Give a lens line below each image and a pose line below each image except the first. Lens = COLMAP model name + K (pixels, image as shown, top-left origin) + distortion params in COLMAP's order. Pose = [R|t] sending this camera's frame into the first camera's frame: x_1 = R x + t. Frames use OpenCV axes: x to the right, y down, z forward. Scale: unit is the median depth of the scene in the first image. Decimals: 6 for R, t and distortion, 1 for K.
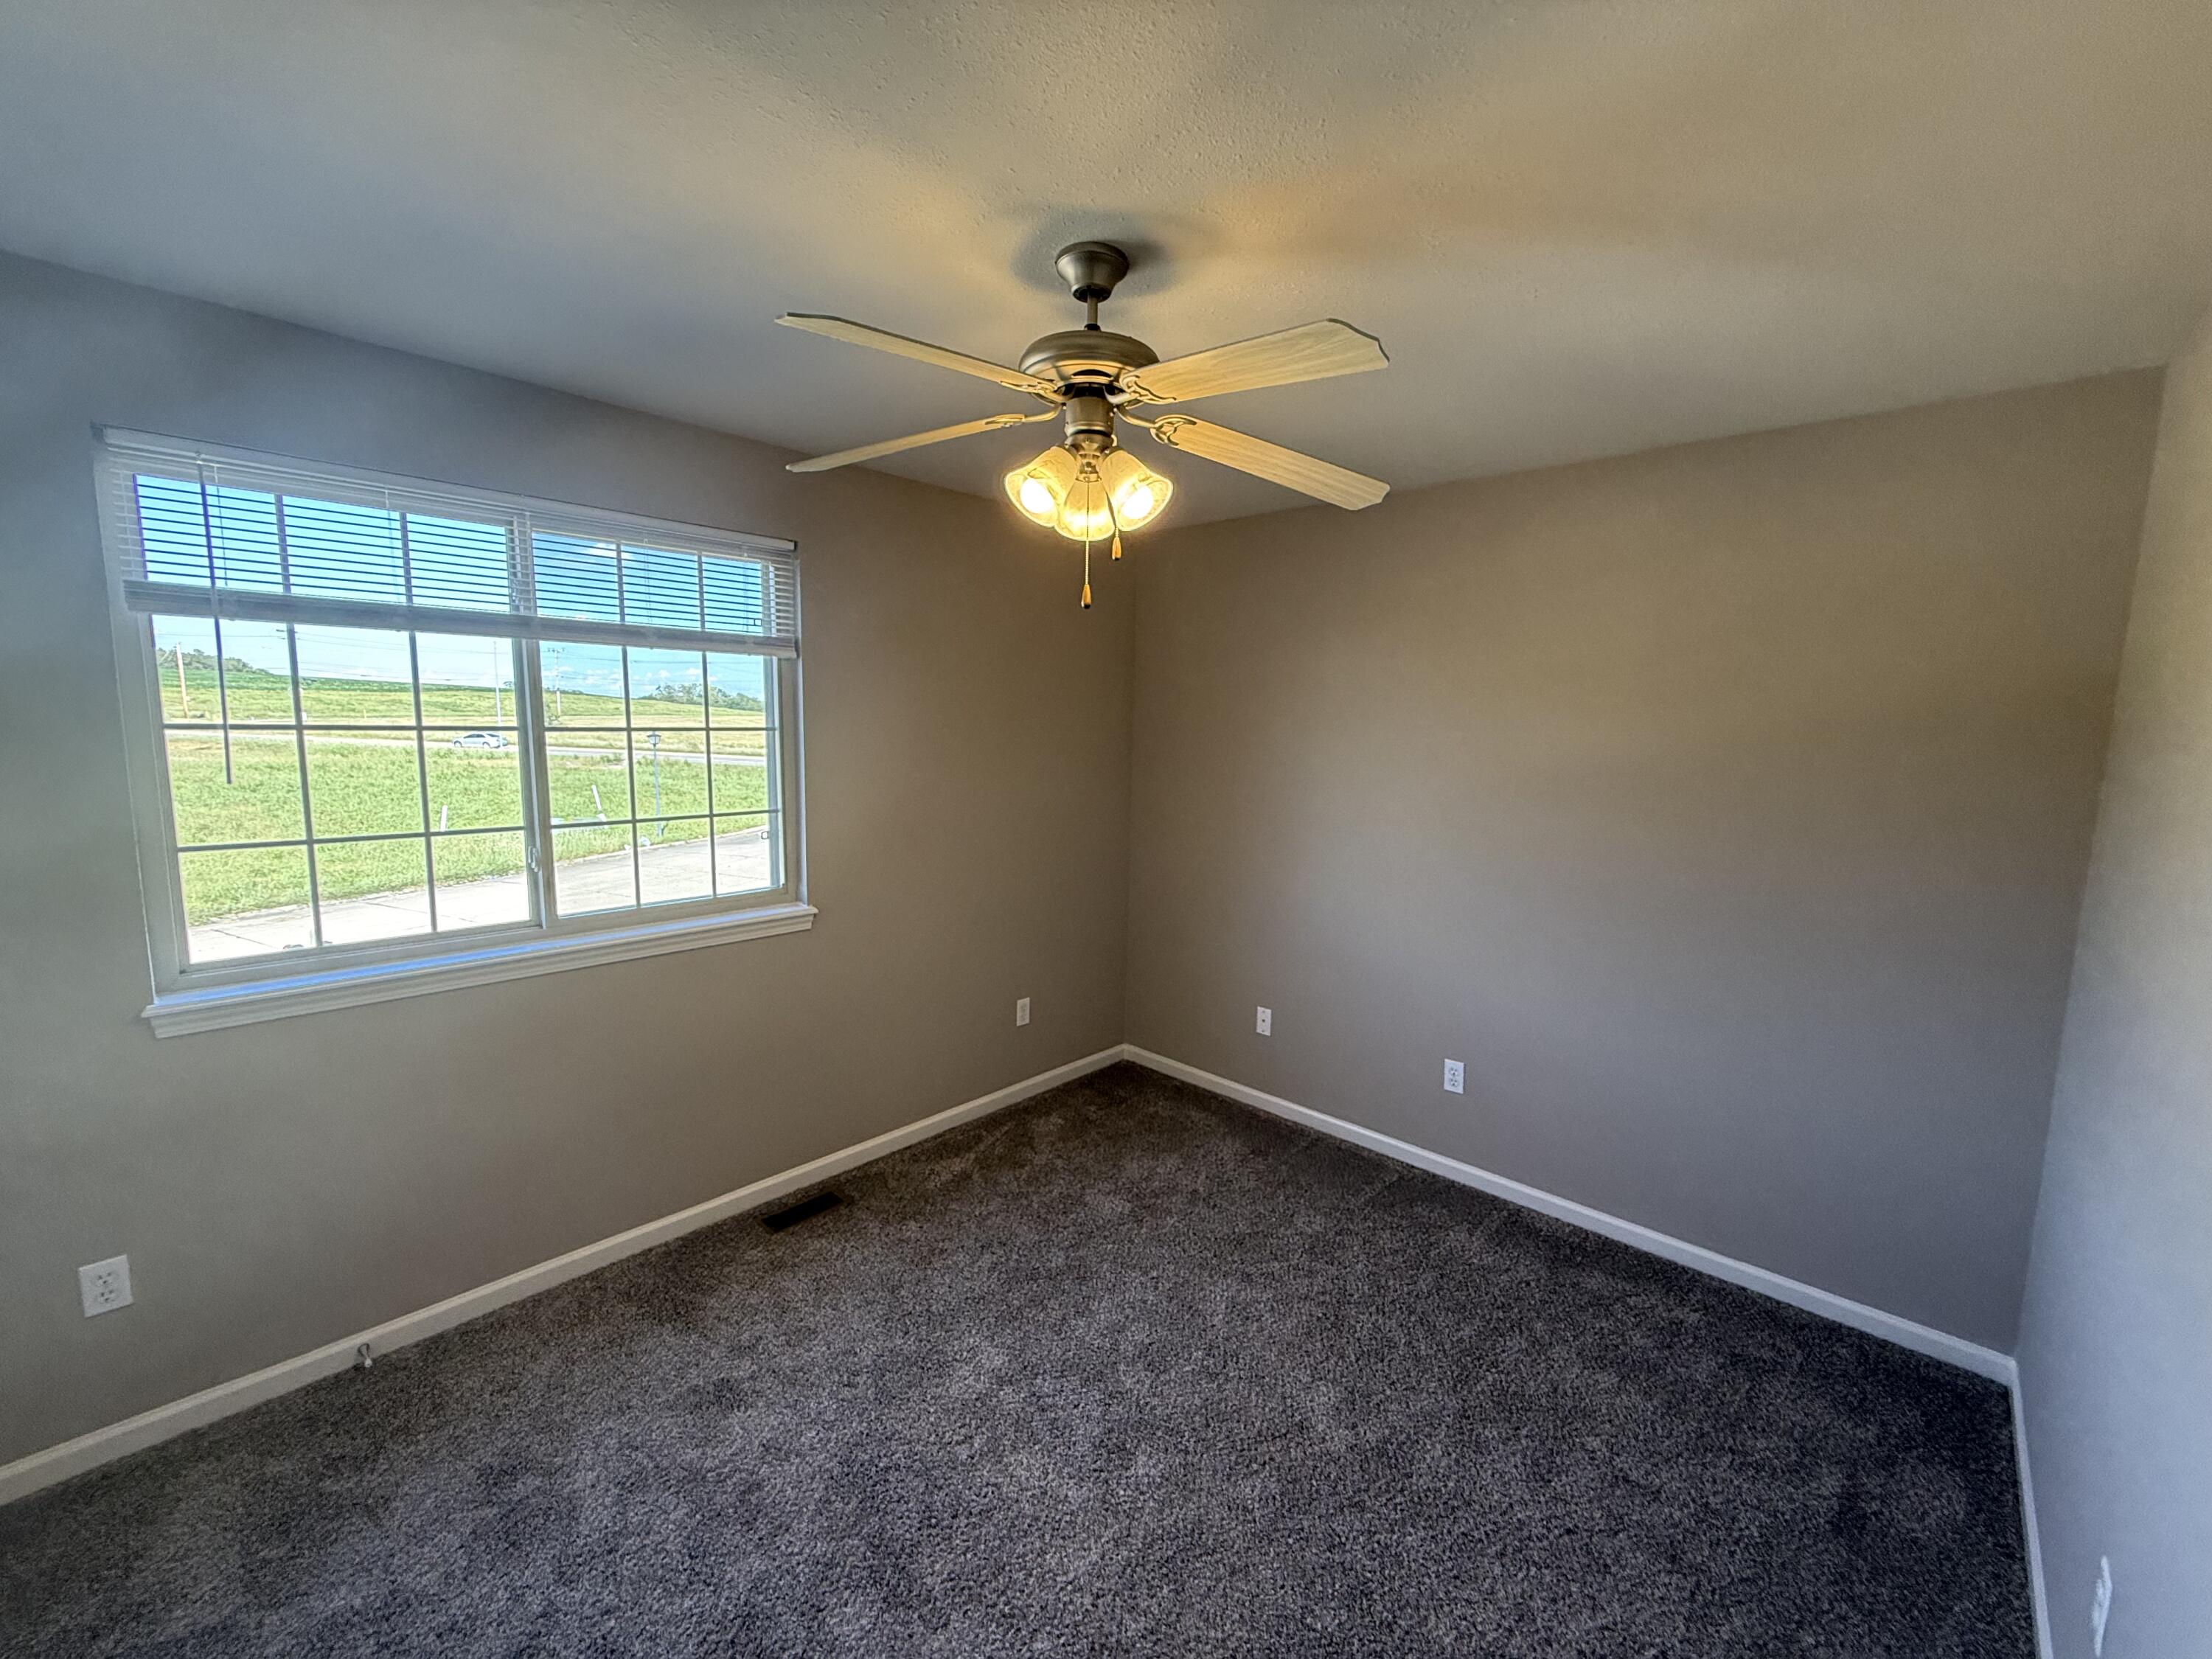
lens RADIAL K [[886.3, 0, 1099.6], [0, 886.3, 827.0], [0, 0, 1]] dist [0.003584, -0.000036]
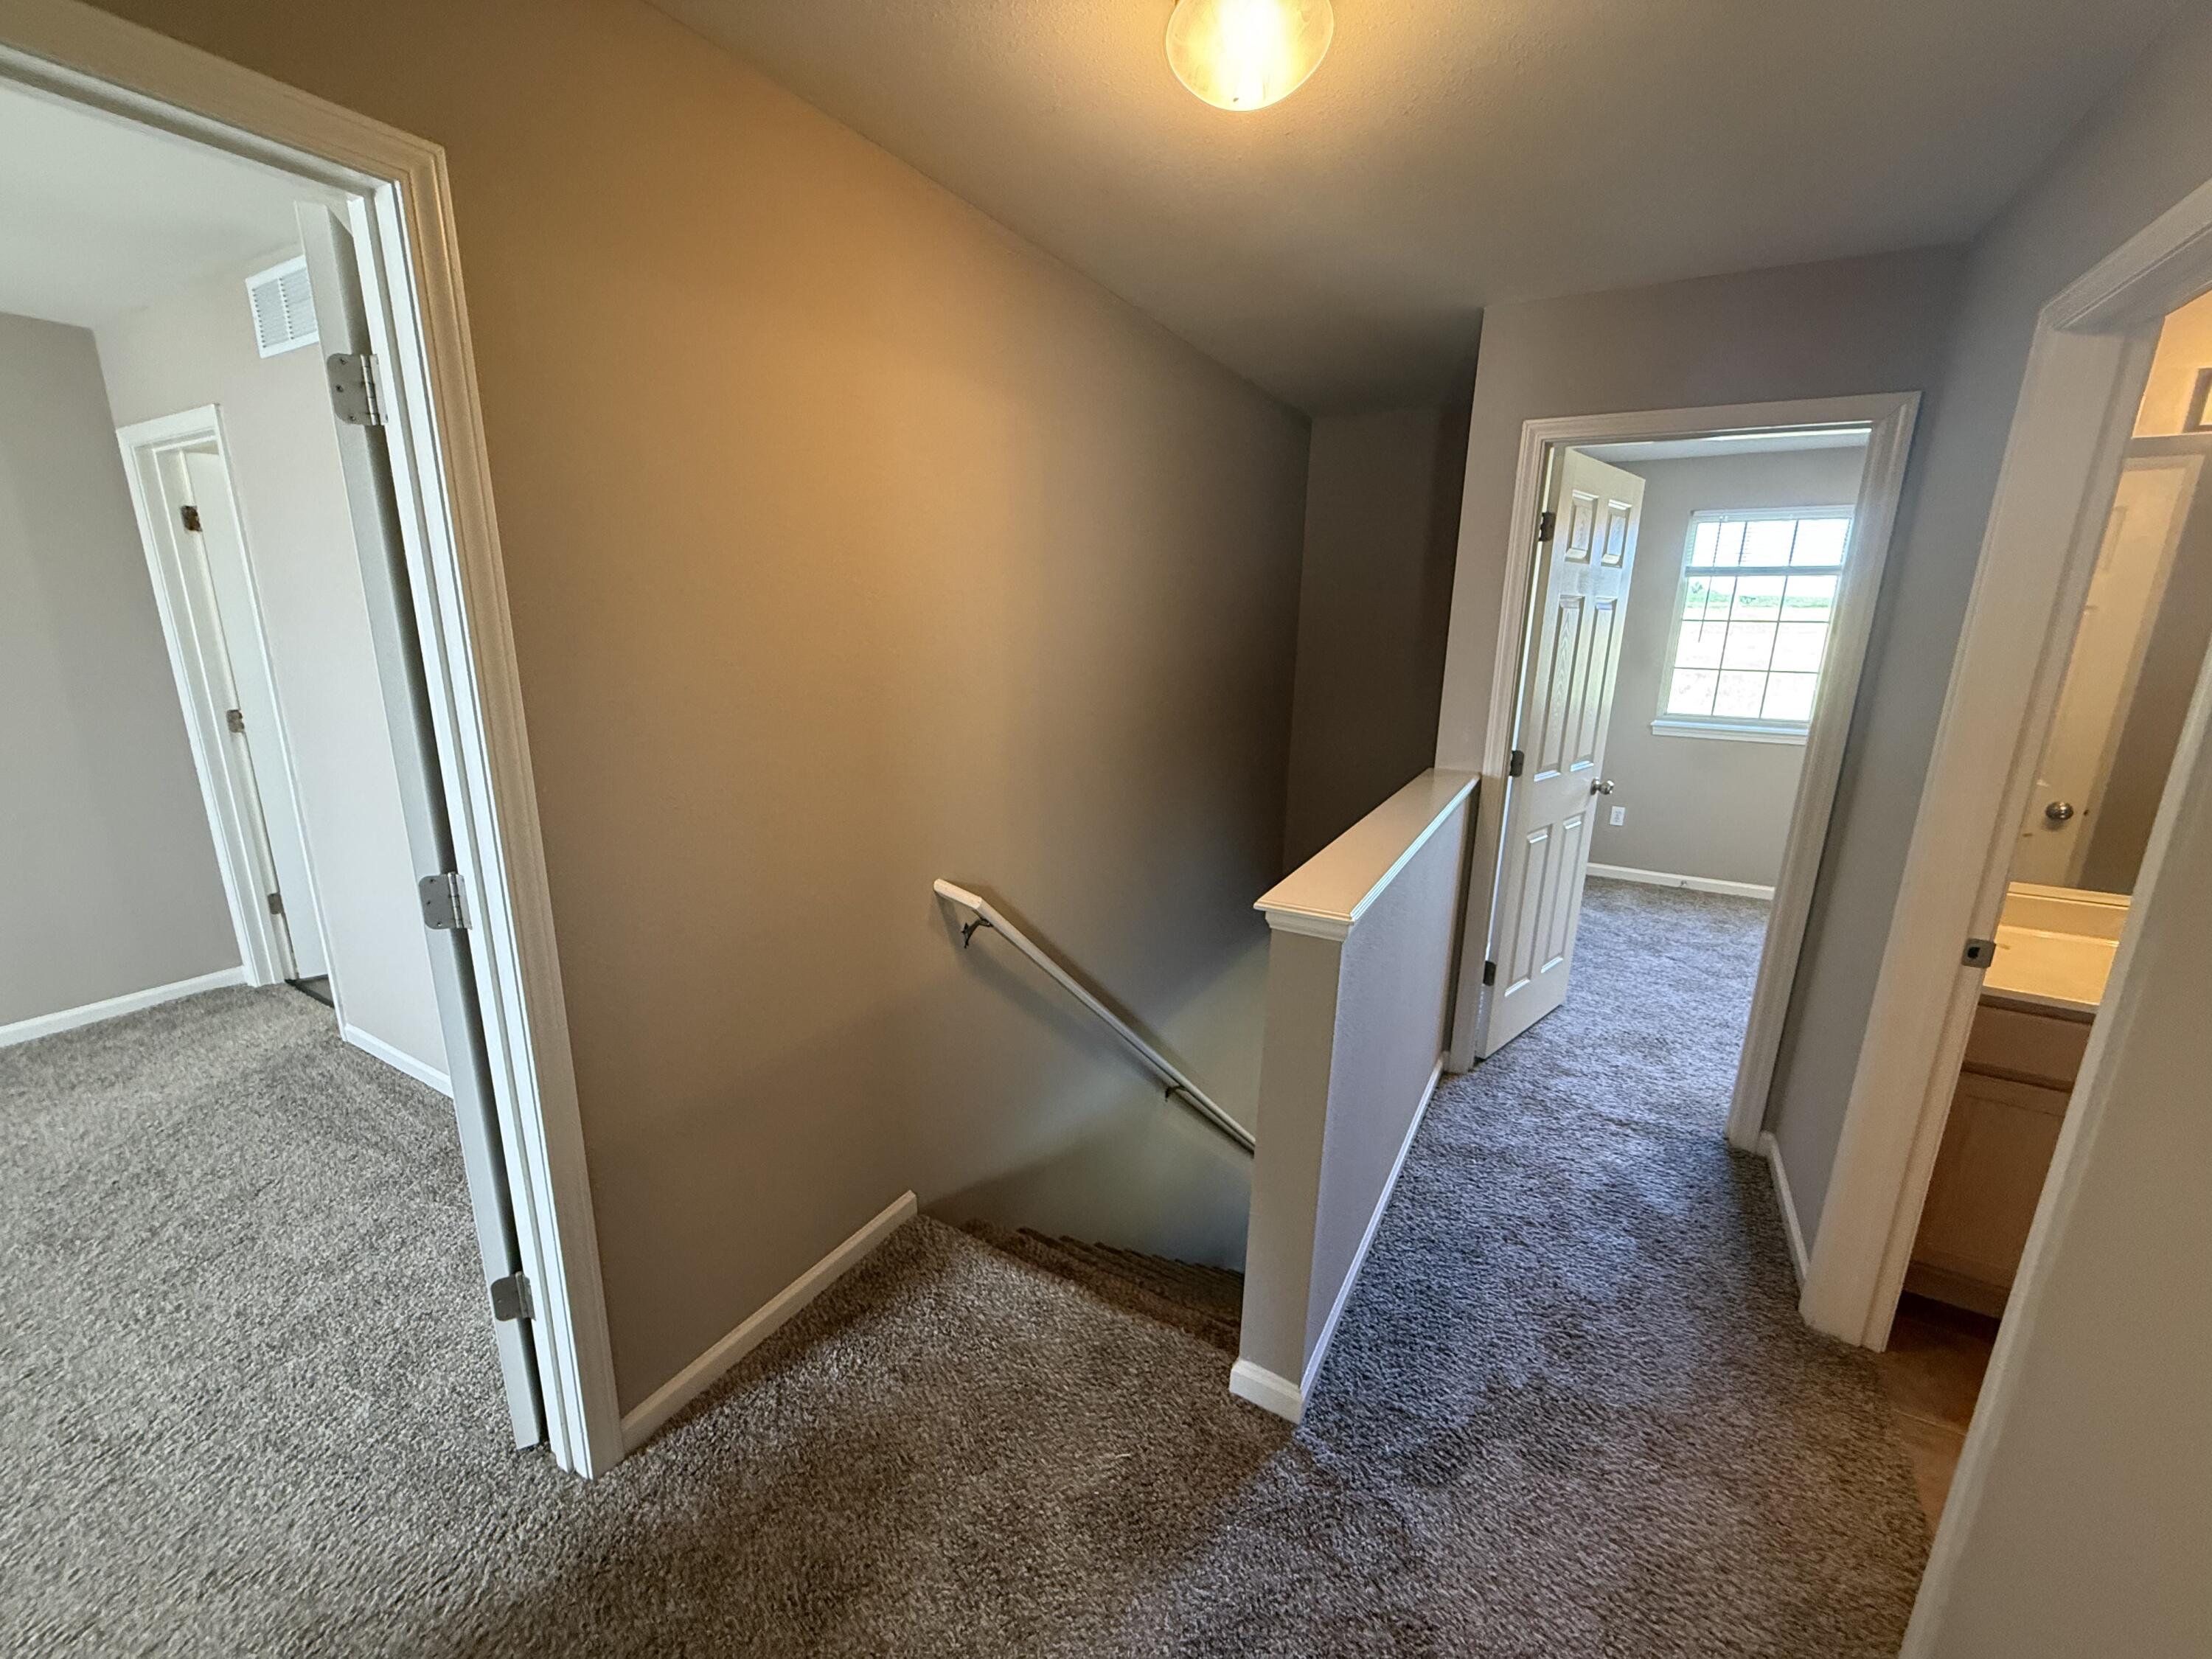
lens RADIAL K [[886.3, 0, 1112.5], [0, 886.3, 827.9], [0, 0, 1]] dist [0.003584, -0.000036]
pose [[0.229721, 0.220886, -0.947860, 1.179634], [-0.123838, 0.972623, 0.196643, 0.178665], [0.965346, 0.072208, 0.250786, -1.236467]]
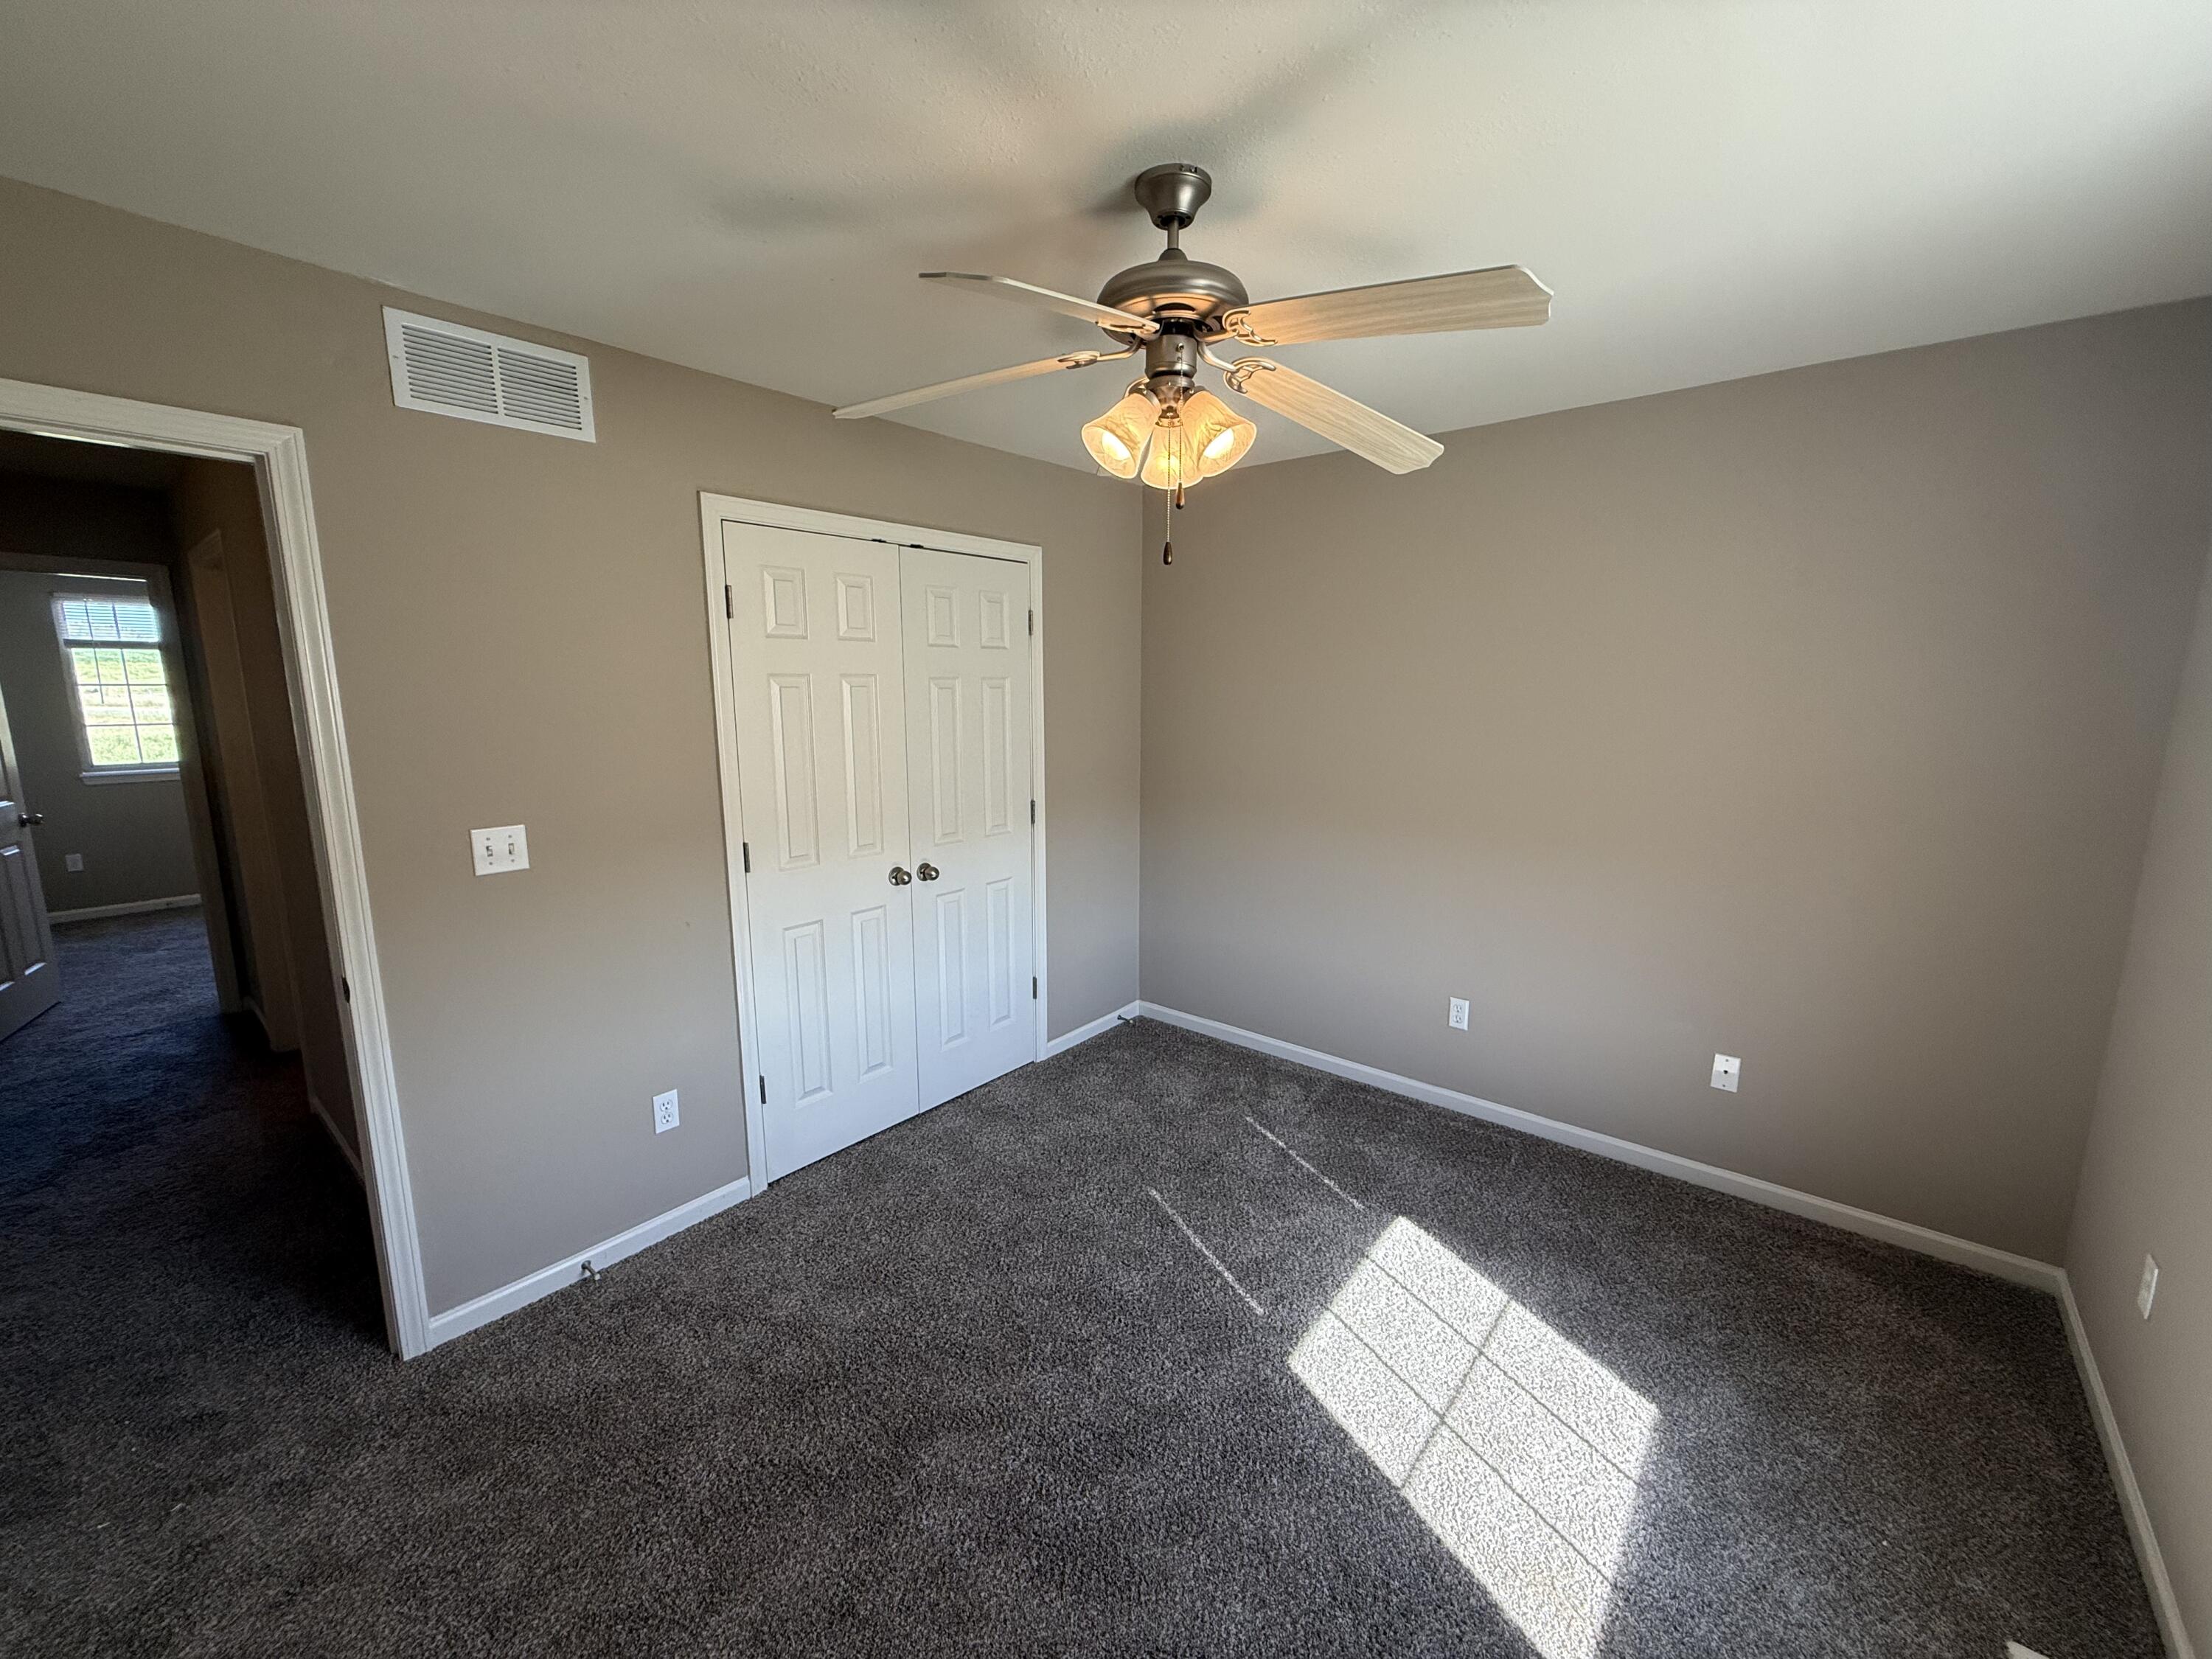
lens RADIAL K [[886.3, 0, 1097.0], [0, 886.3, 833.4], [0, 0, 1]] dist [0.003584, -0.000036]
pose [[0.999142, -0.019026, 0.036795, 2.339299], [0.016683, 0.997876, 0.062963, 0.261833], [-0.037915, -0.062295, 0.997337, -2.224800]]
